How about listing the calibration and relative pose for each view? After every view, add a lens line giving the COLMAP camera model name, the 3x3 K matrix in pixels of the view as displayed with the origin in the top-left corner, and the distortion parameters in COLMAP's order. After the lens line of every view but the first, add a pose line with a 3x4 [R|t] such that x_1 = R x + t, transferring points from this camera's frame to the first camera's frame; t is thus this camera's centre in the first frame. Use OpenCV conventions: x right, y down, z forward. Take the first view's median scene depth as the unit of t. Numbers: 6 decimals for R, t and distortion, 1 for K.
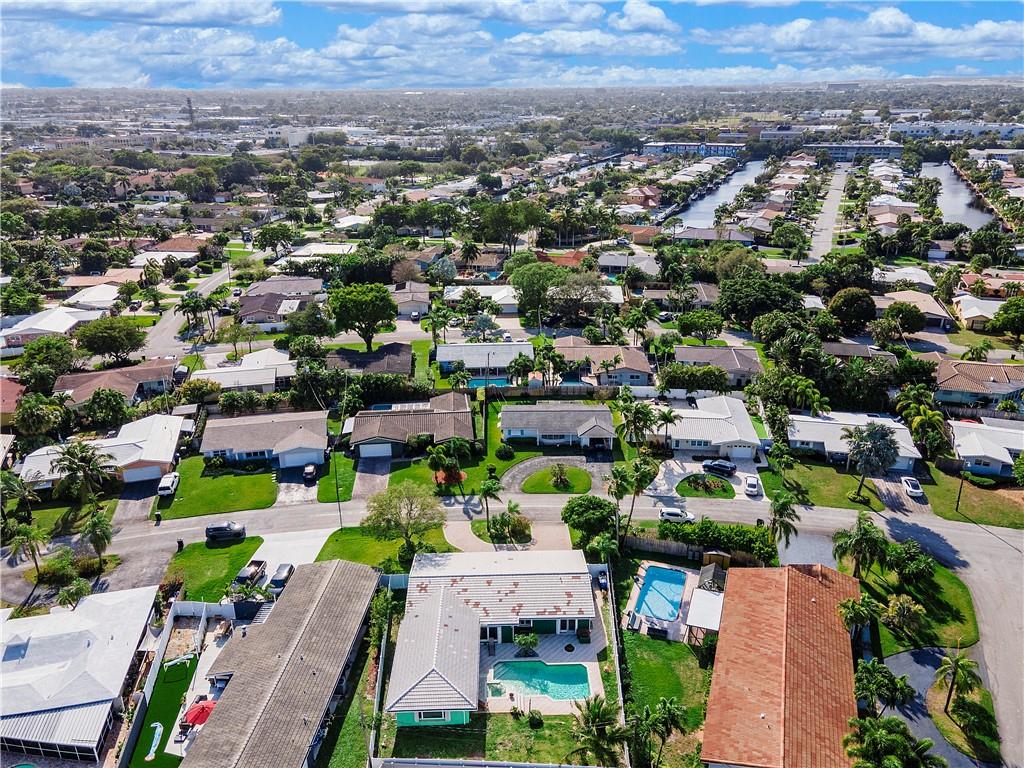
lens RADIAL K [[714.5, 0, 512.0], [0, 714.5, 384.0], [0, 0, 1]] dist [0.032319, 0.000420]
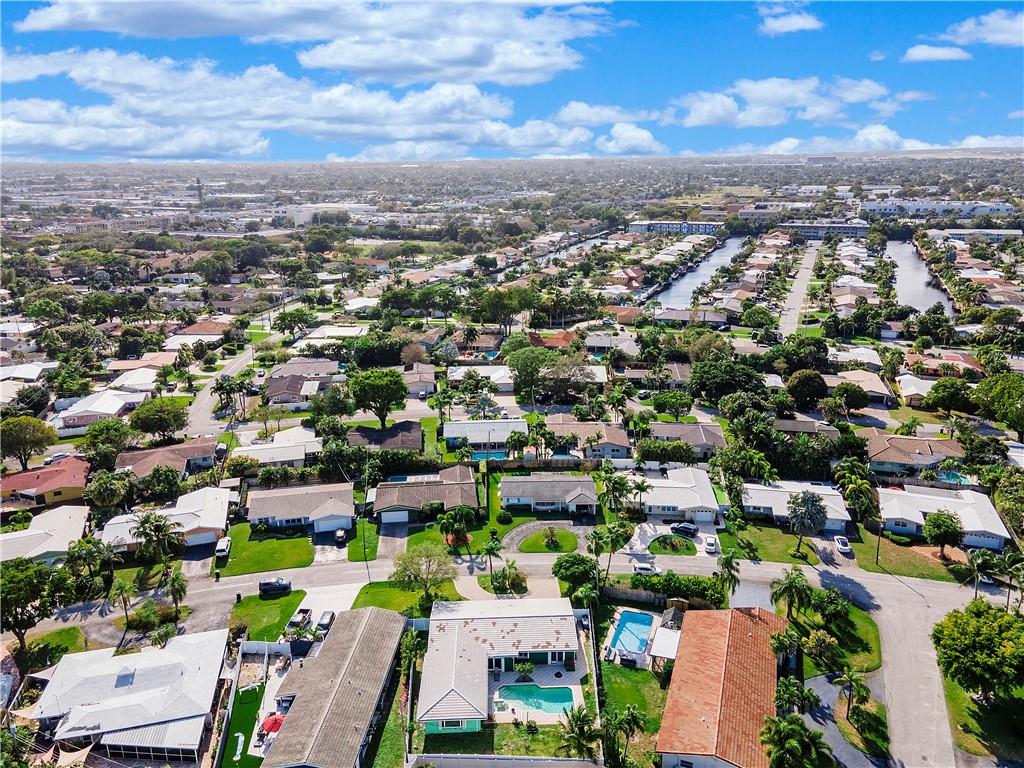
lens RADIAL K [[714.5, 0, 512.0], [0, 714.5, 384.0], [0, 0, 1]] dist [0.032319, 0.000420]
pose [[0.999947, -0.005959, 0.008342, -0.004345], [0.006664, 0.996175, -0.087129, -0.015757], [-0.007791, 0.087180, 0.996162, -0.146230]]
